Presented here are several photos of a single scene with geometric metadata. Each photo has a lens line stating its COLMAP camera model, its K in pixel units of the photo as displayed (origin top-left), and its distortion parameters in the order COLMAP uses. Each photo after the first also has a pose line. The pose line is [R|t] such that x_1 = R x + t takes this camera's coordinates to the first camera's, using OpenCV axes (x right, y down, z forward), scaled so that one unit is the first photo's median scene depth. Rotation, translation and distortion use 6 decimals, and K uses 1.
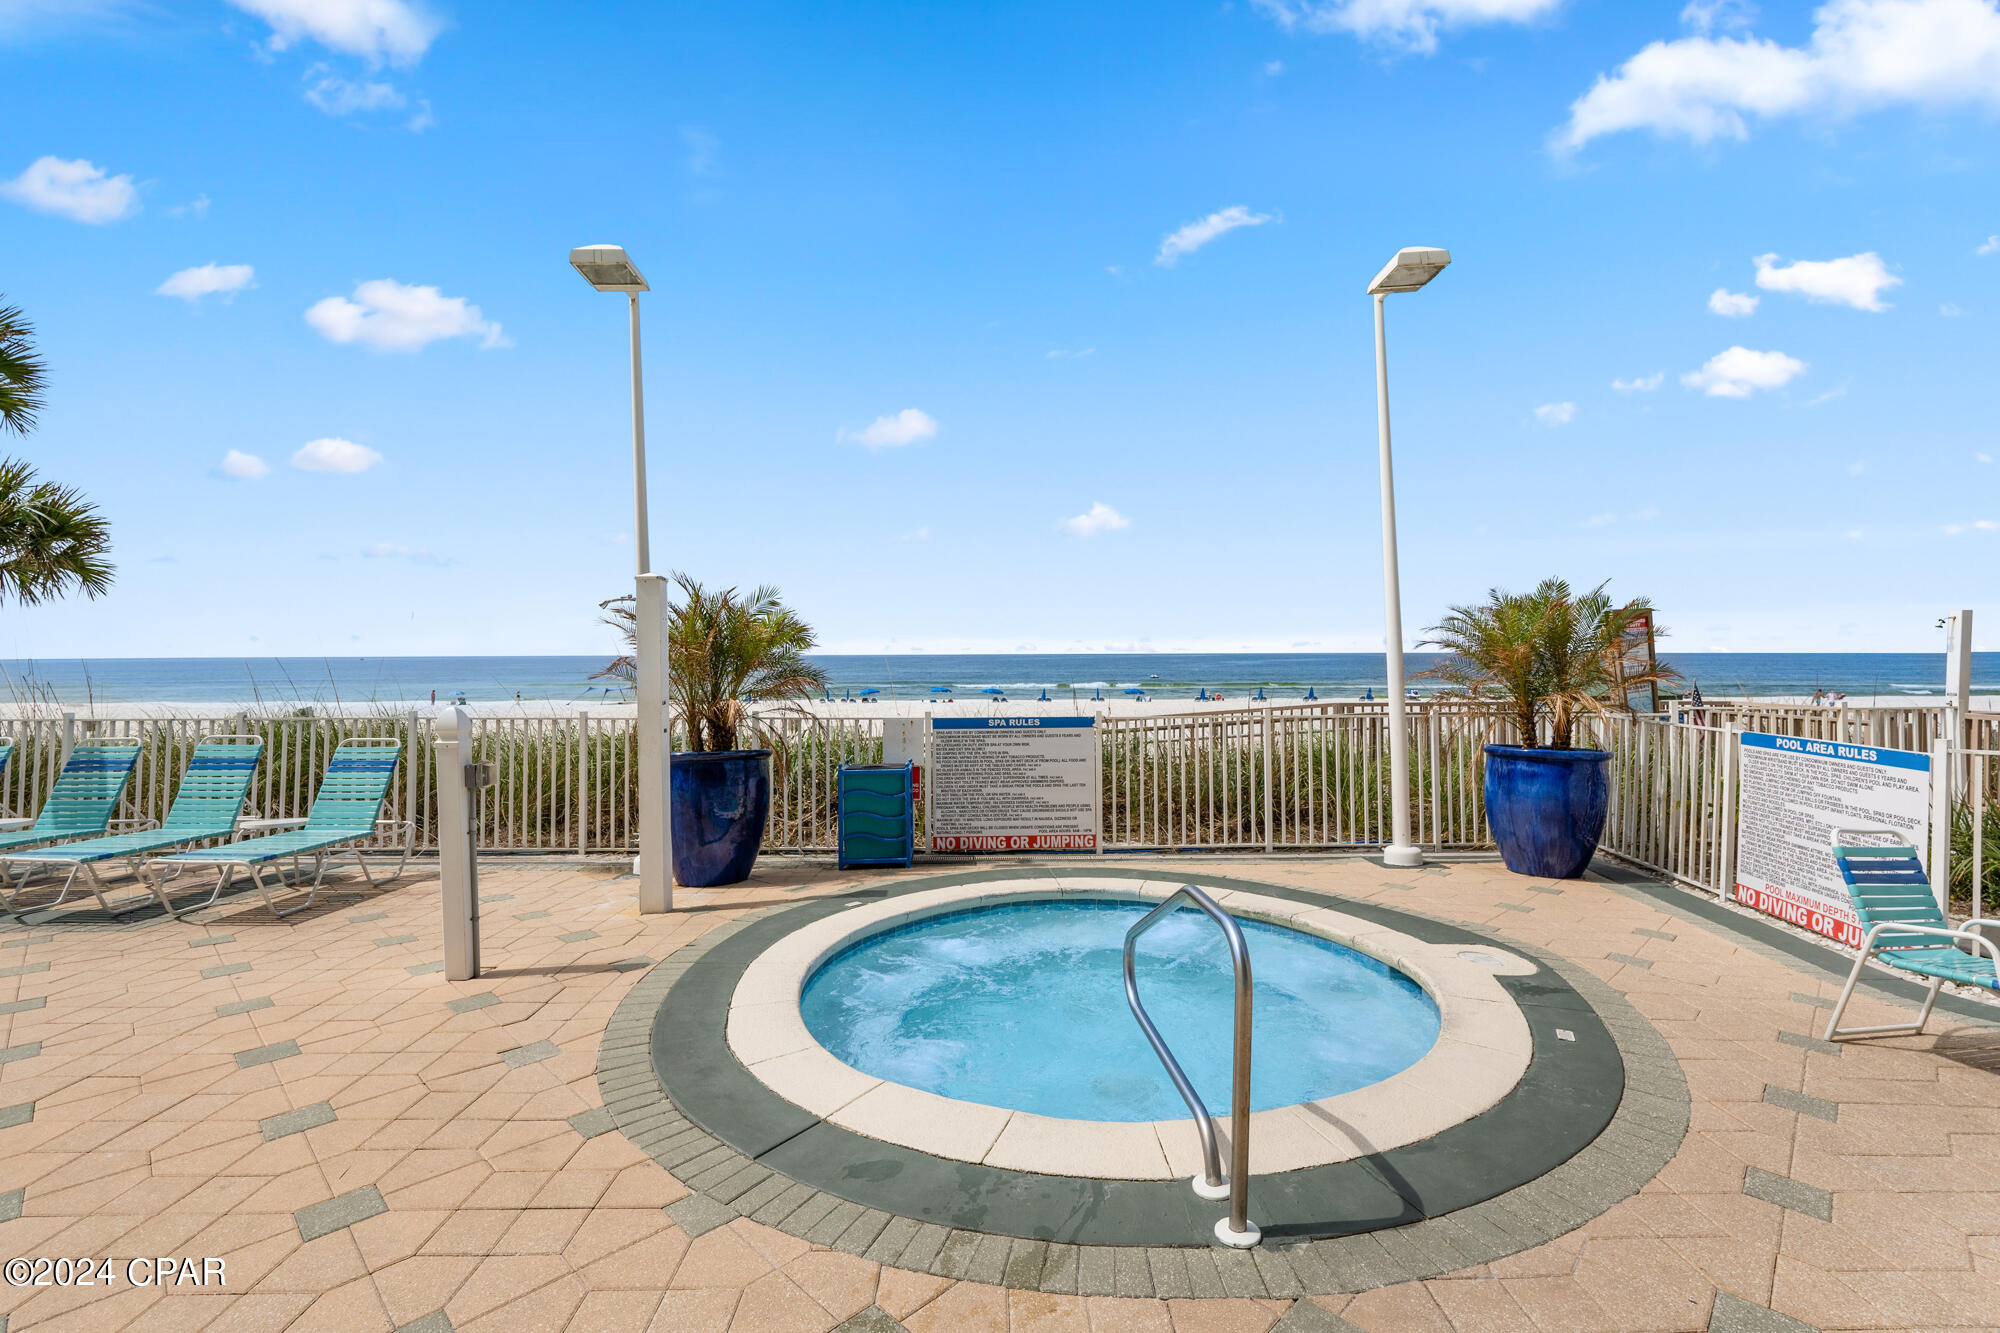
lens RADIAL K [[885.7, 0, 1015.6], [0, 885.7, 676.7], [0, 0, 1]] dist [-0.006633, 0.000579]
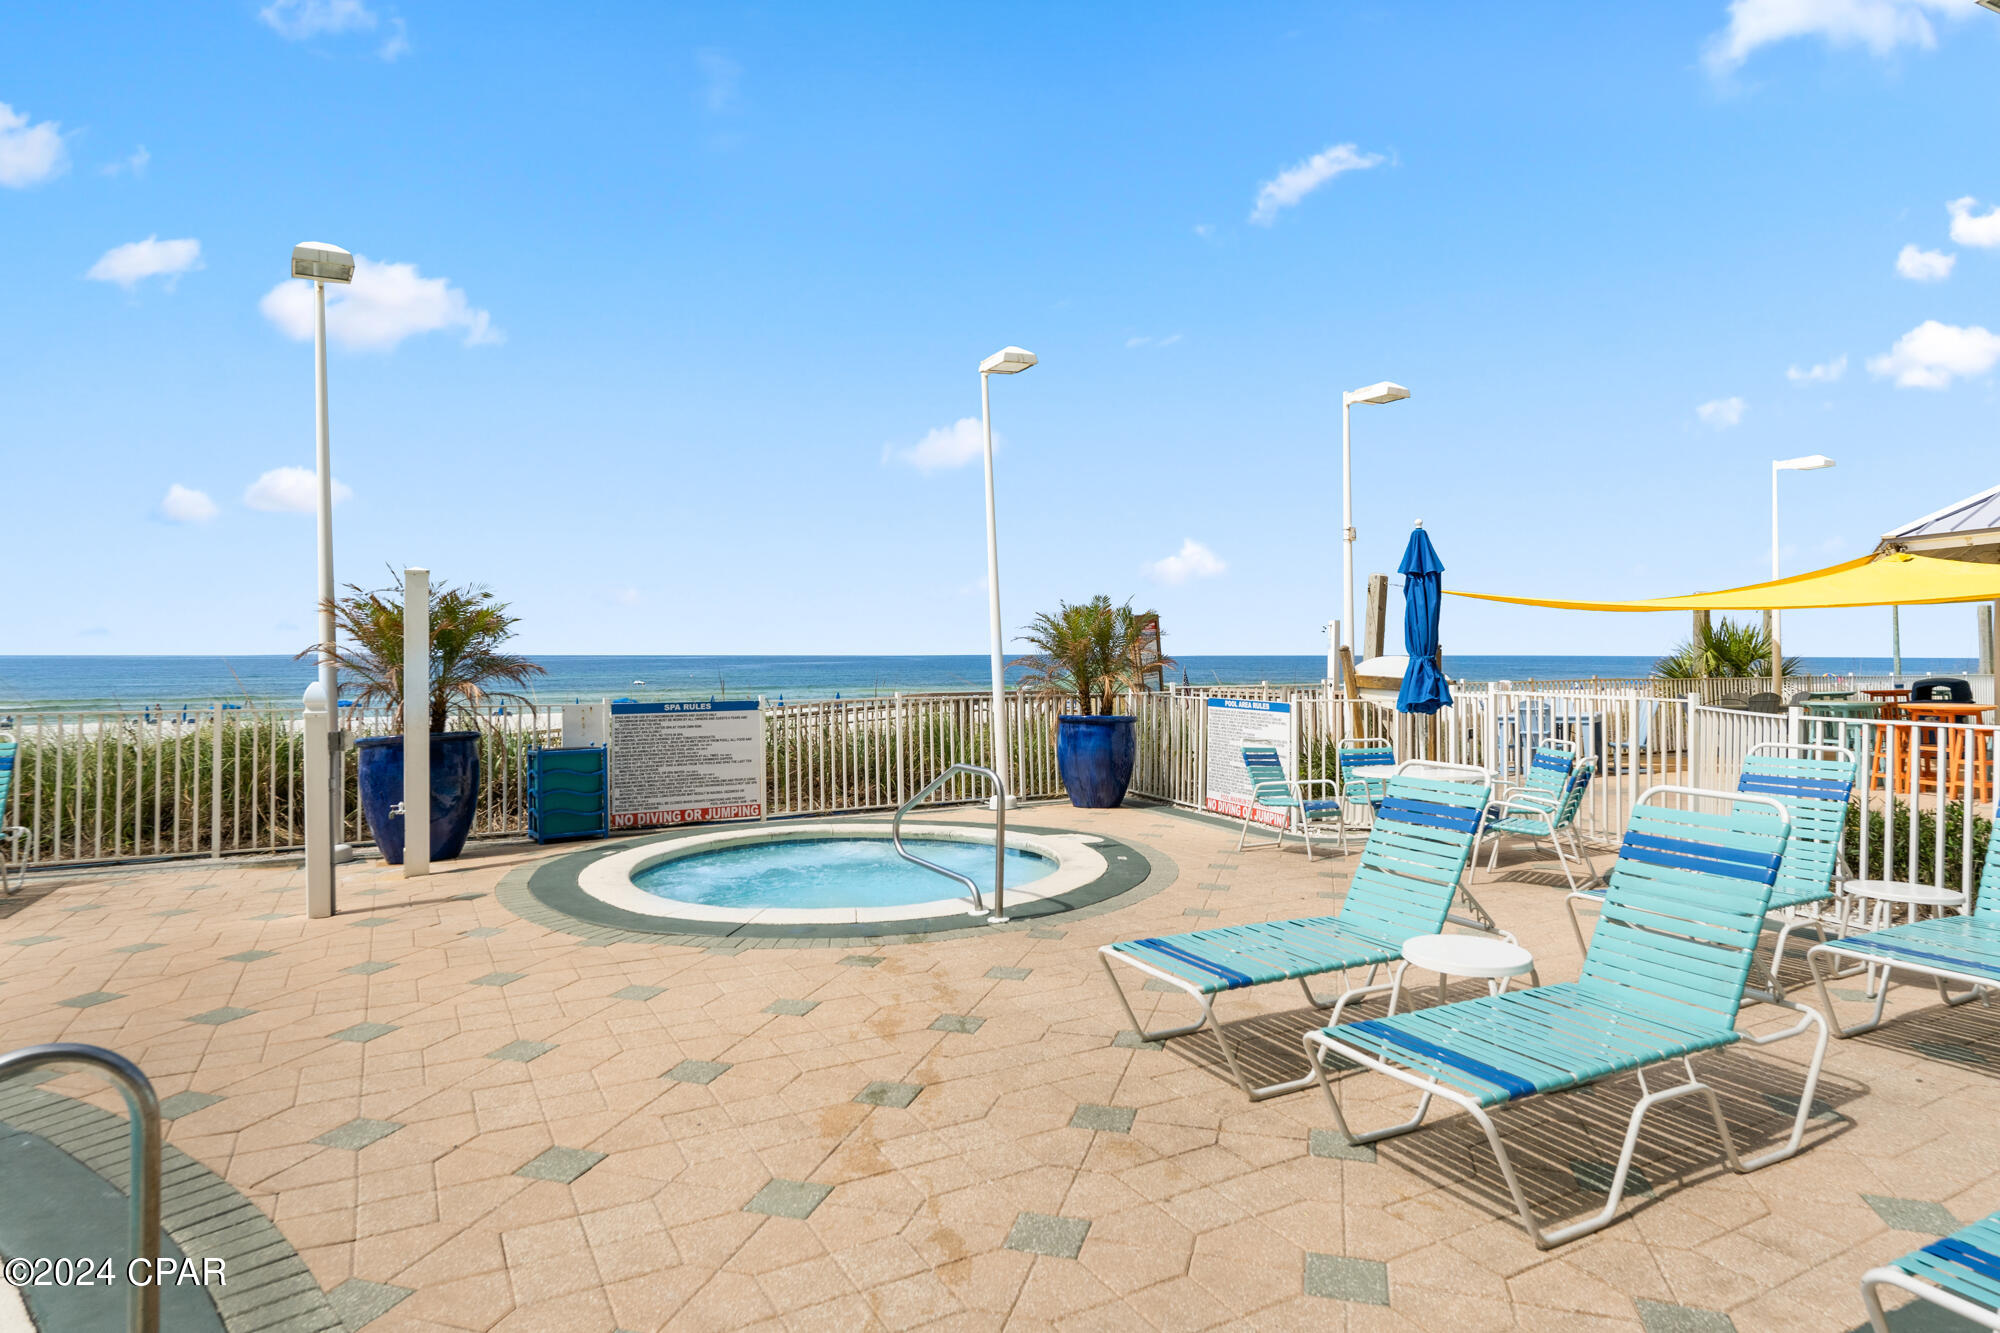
lens RADIAL K [[1104.8, 0, 1006.0], [0, 1104.8, 666.7], [0, 0, 1]] dist [0.001713, 0.000125]
pose [[0.883182, -0.000707, 0.469031, -0.326340], [0.008527, 0.999858, -0.014551, 0.027159], [-0.468954, 0.016850, 0.883062, -0.447354]]
